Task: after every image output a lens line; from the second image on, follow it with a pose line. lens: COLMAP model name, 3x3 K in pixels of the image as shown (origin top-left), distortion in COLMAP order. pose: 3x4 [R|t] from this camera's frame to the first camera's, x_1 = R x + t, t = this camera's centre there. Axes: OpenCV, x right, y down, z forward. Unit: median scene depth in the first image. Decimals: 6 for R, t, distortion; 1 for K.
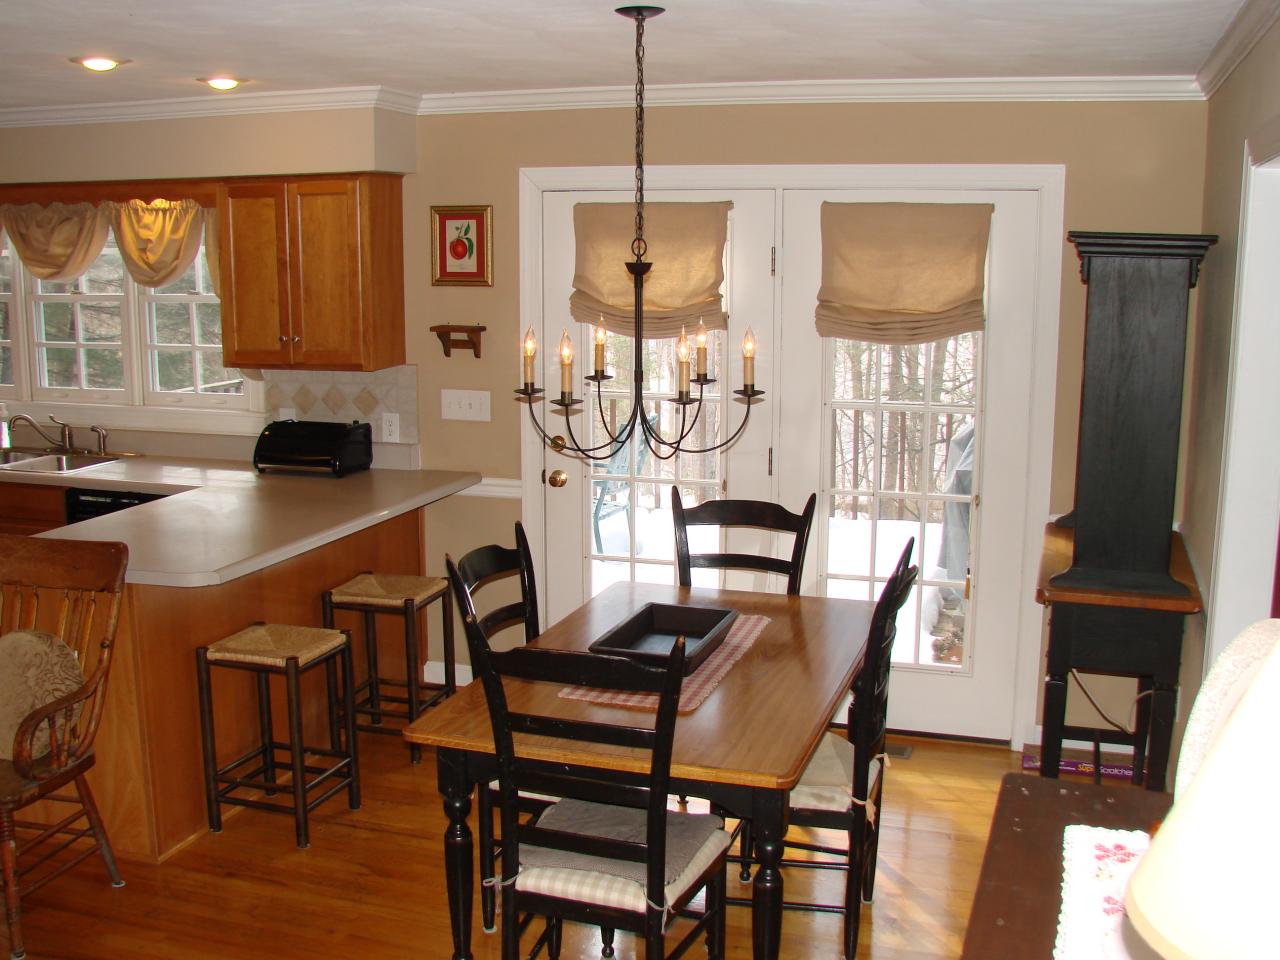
lens RADIAL K [[1374.8, 0, 643.5], [0, 1374.8, 482.4], [0, 0, 1]] dist [-0.116335, 0.000000]
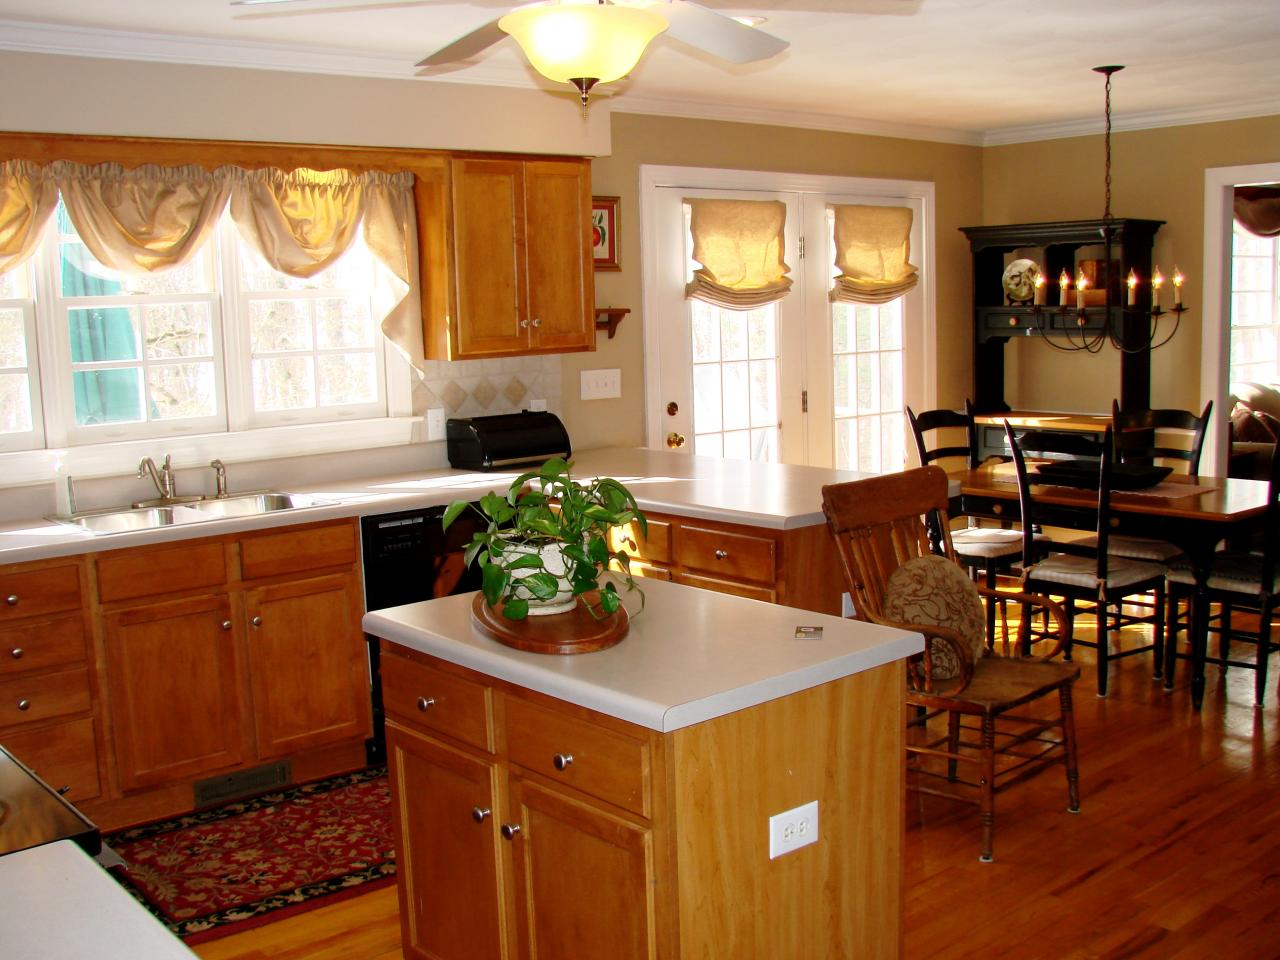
lens RADIAL K [[1374.8, 0, 635.9], [0, 1374.8, 475.1], [0, 0, 1]] dist [-0.116335, 0.000000]
pose [[0.532093, -0.129171, 0.836775, -1.037546], [0.172675, 0.984078, 0.042108, -0.027160], [-0.828891, 0.122085, 0.545926, 0.413629]]
